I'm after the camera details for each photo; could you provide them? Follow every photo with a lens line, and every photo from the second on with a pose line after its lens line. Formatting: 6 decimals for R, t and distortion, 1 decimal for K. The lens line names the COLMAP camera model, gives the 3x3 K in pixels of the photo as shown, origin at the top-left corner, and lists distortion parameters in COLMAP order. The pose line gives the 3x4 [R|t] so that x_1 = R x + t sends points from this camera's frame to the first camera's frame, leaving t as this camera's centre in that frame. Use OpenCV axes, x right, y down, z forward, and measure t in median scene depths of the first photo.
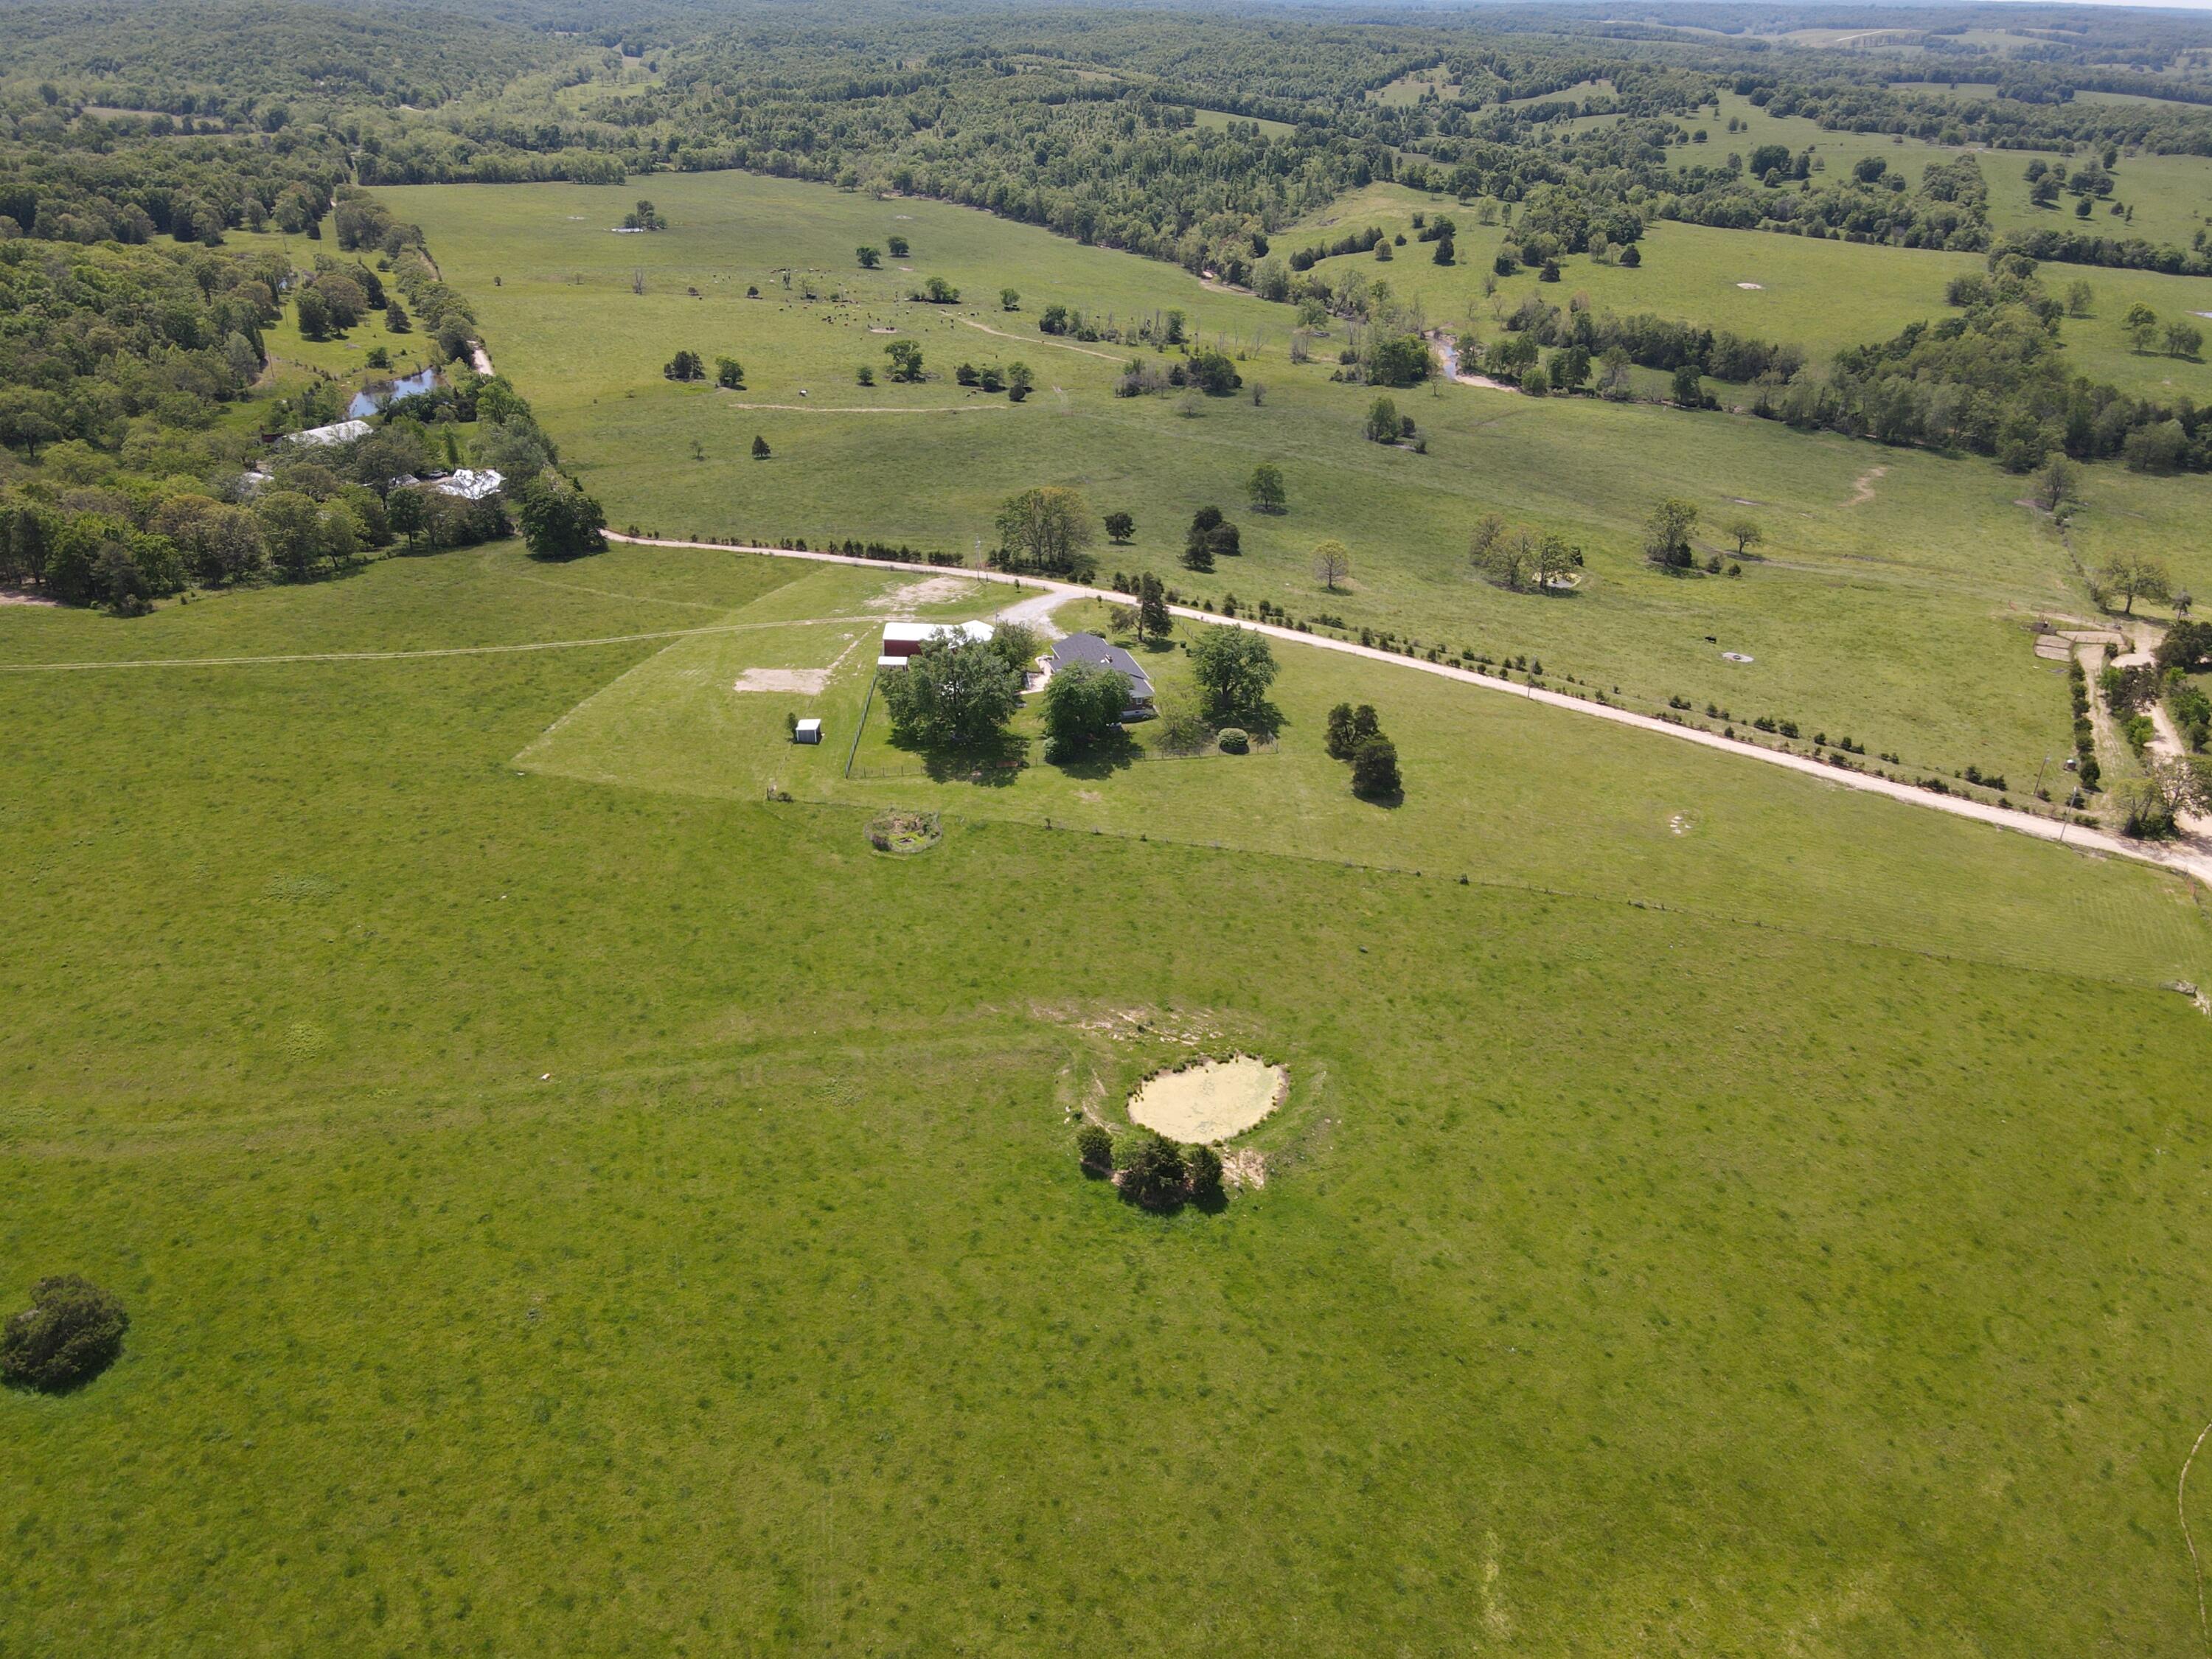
lens RADIAL K [[1634.6, 0, 1103.2], [0, 1634.6, 832.8], [0, 0, 1]] dist [0.006011, 0.014252]
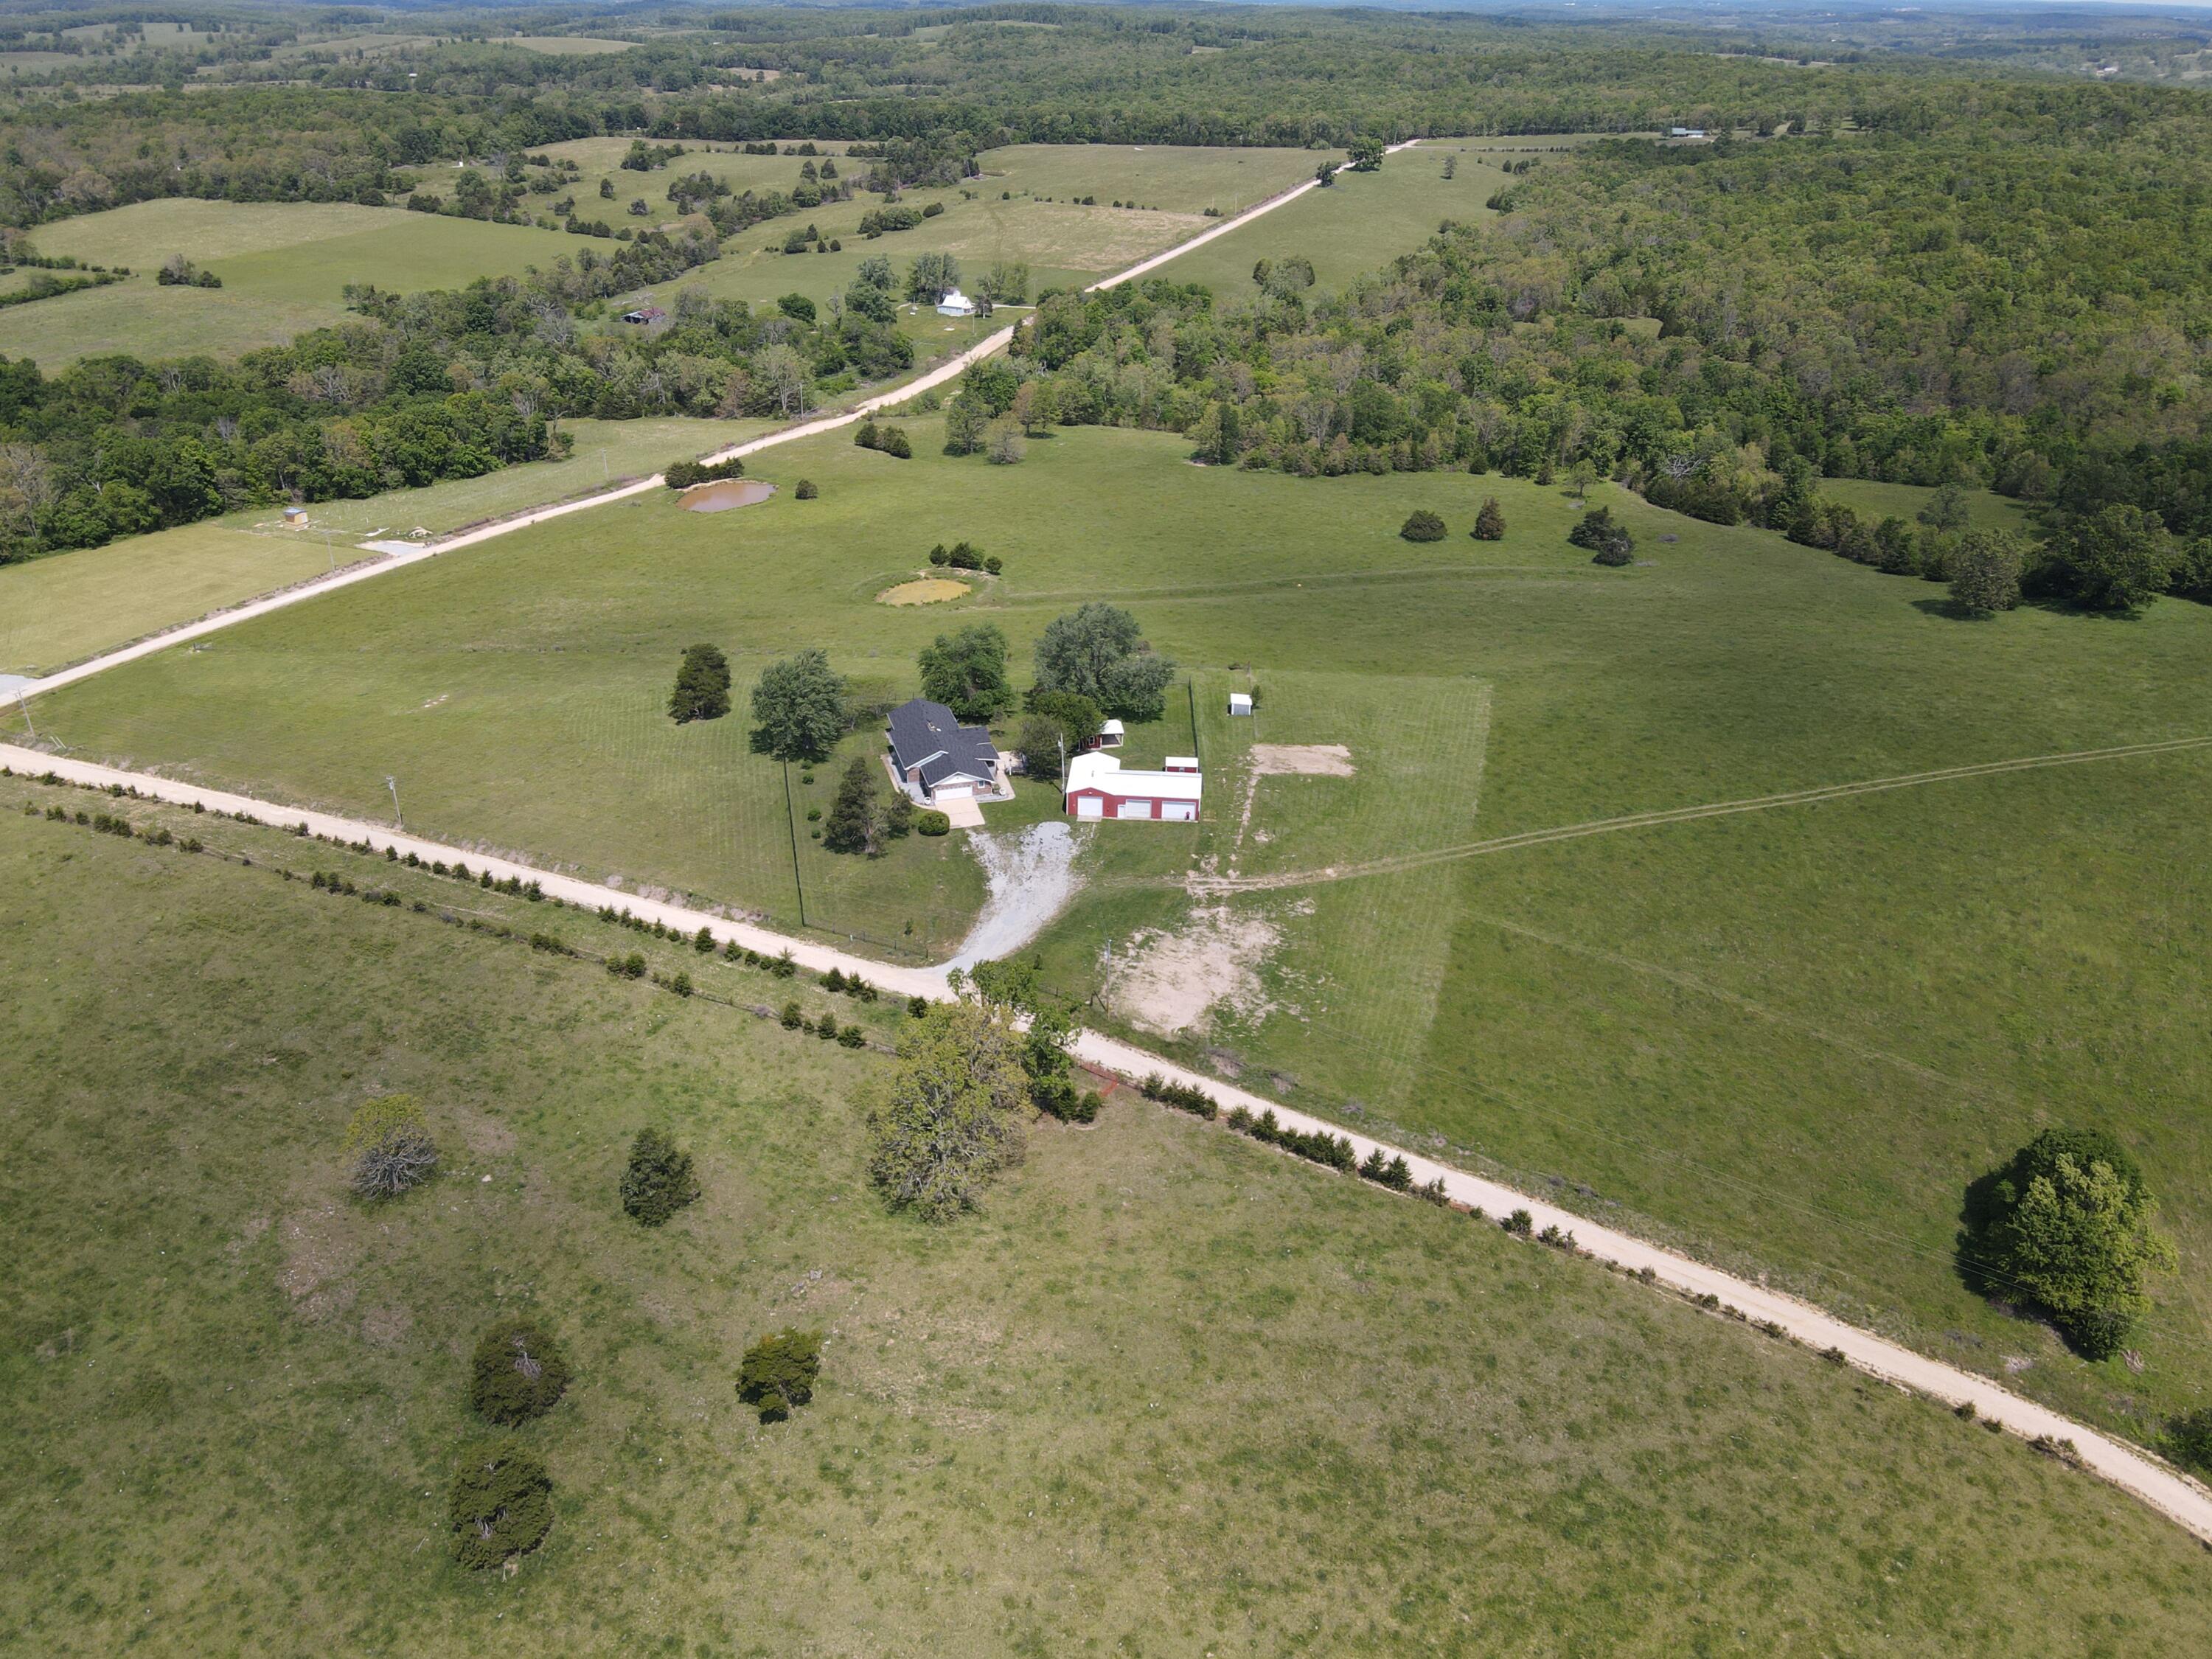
lens RADIAL K [[1634.6, 0, 1106.8], [0, 1634.6, 835.2], [0, 0, 1]] dist [0.006011, 0.014252]
pose [[-0.999364, -0.032689, -0.014247, -0.062819], [-0.030204, 0.563641, 0.825467, -0.628594], [-0.018954, 0.825373, -0.564270, 1.210890]]
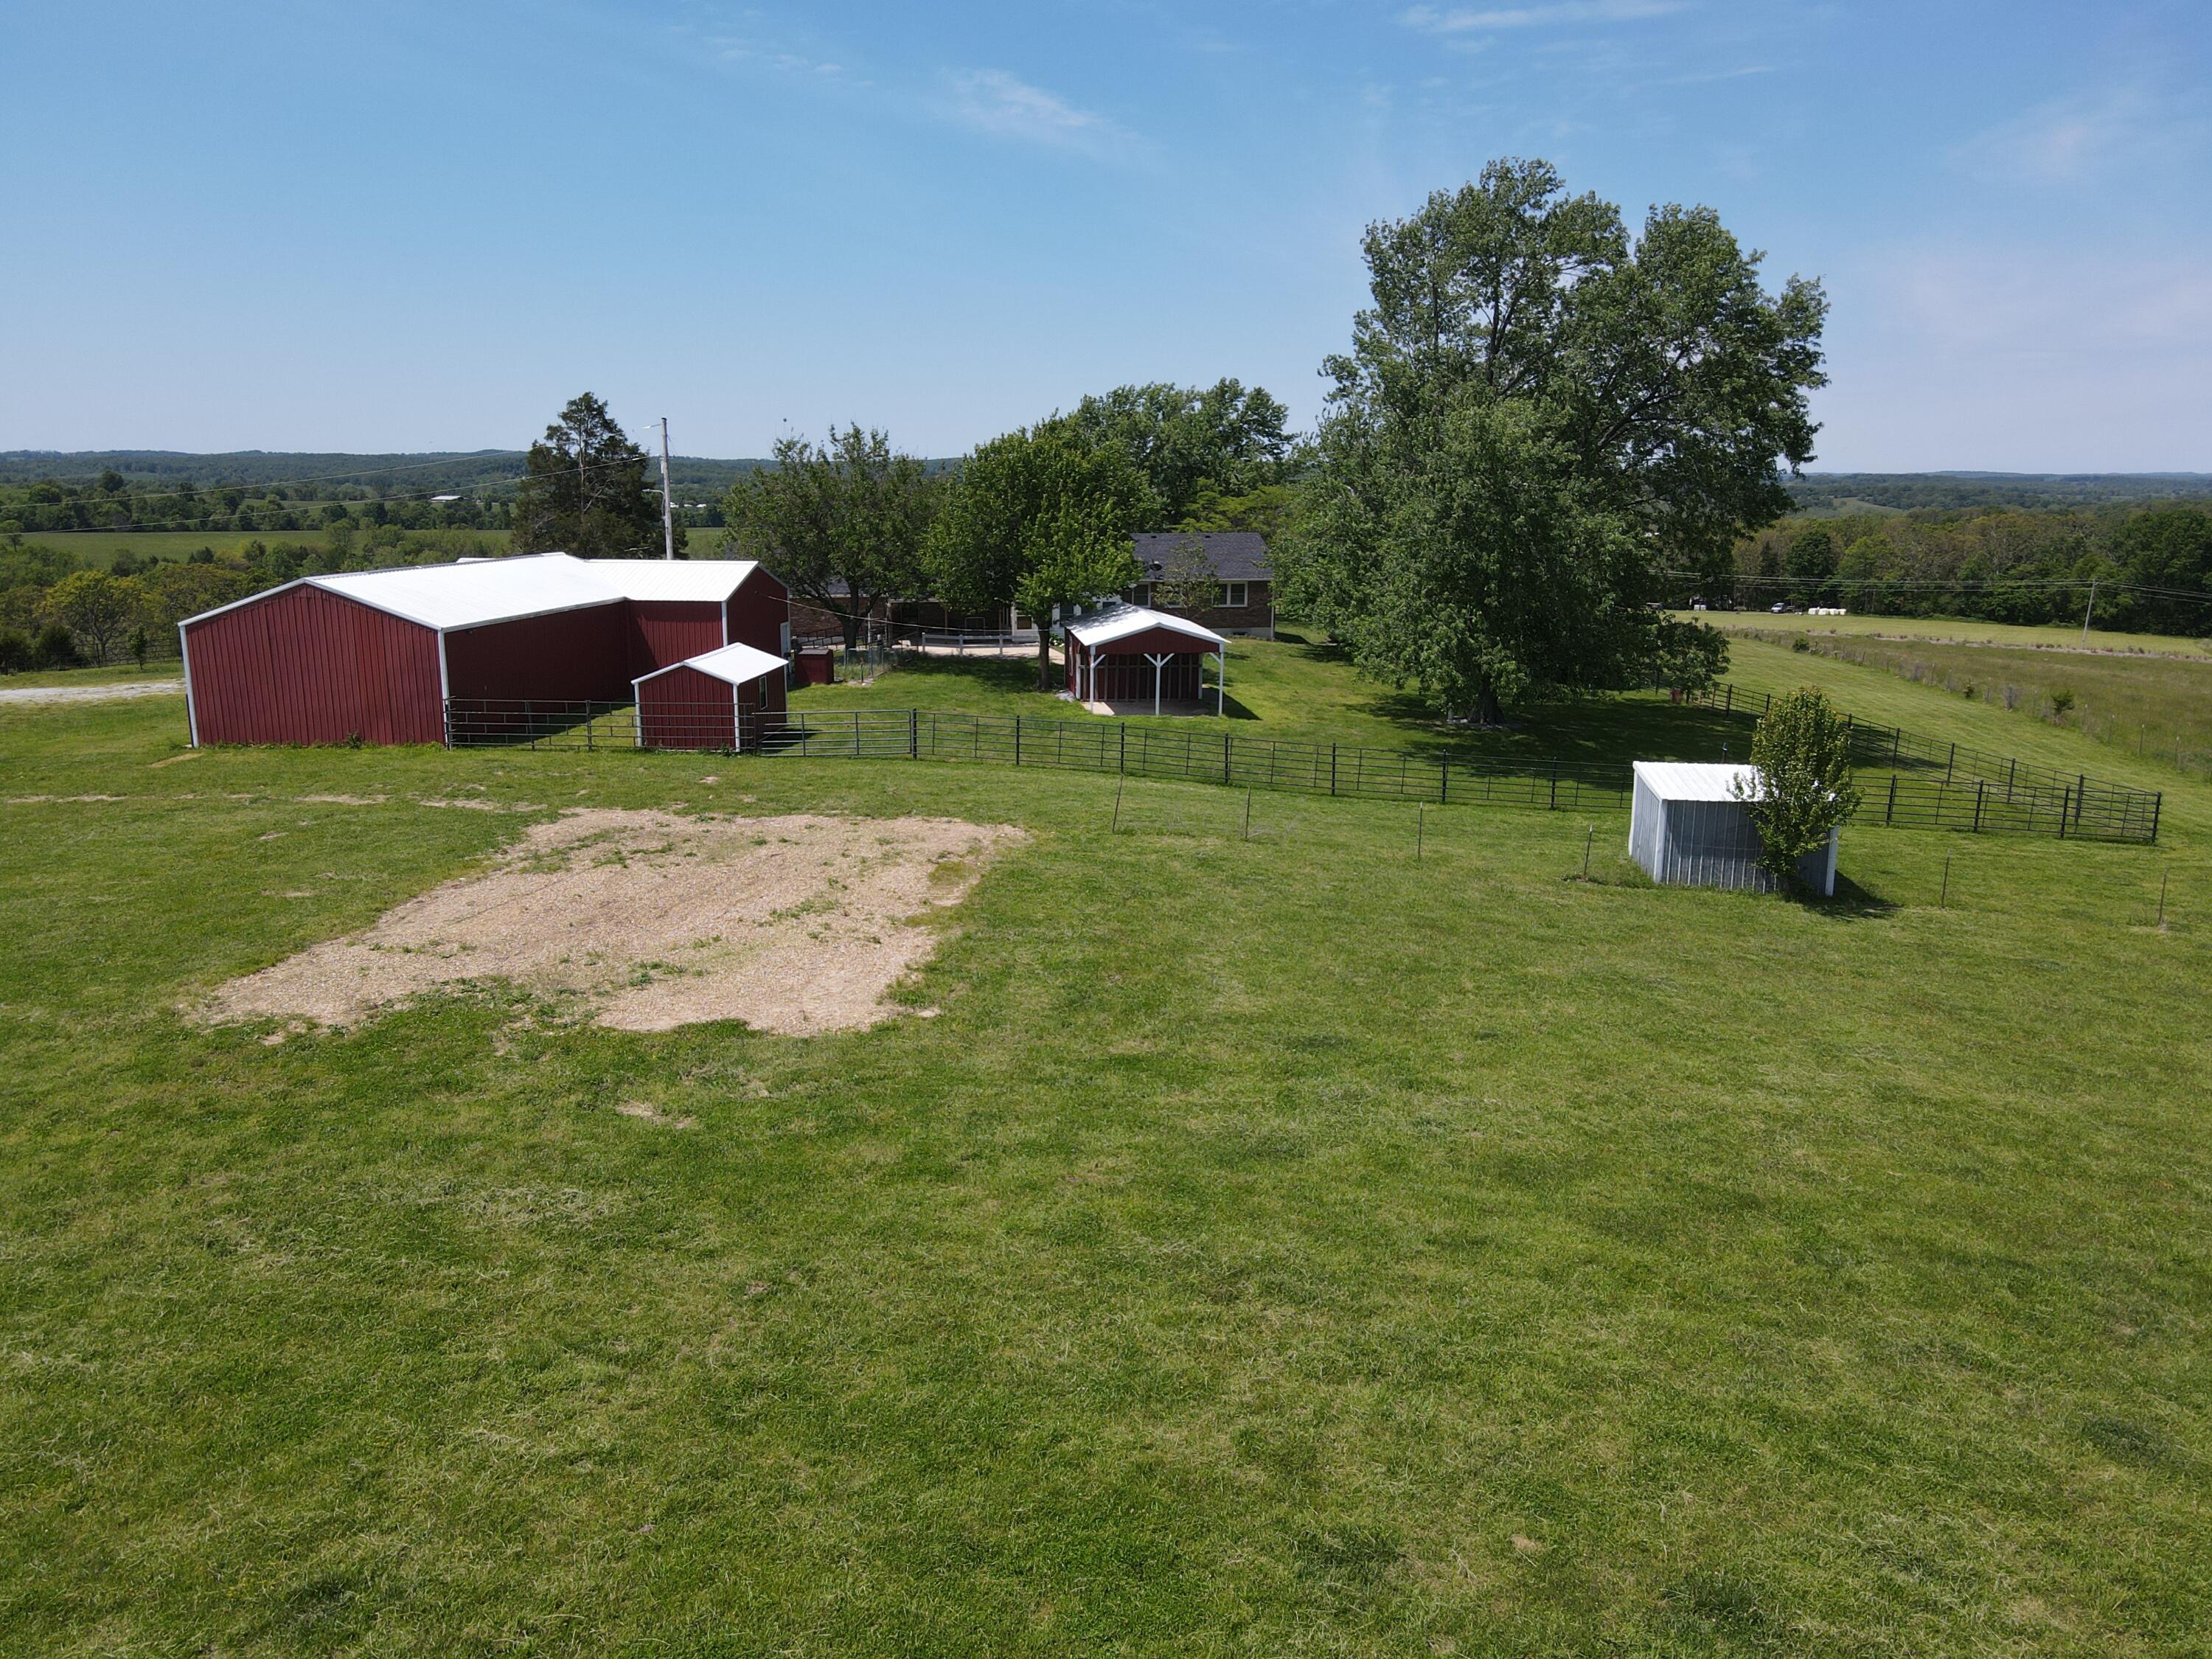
lens RADIAL K [[1634.6, 0, 1105.9], [0, 1634.6, 821.1], [0, 0, 1]] dist [0.006011, 0.014252]
pose [[0.078155, -0.226111, 0.970961, -0.233244], [0.462923, 0.870806, 0.165526, -0.080929], [-0.882946, 0.436543, 0.172730, 0.754344]]
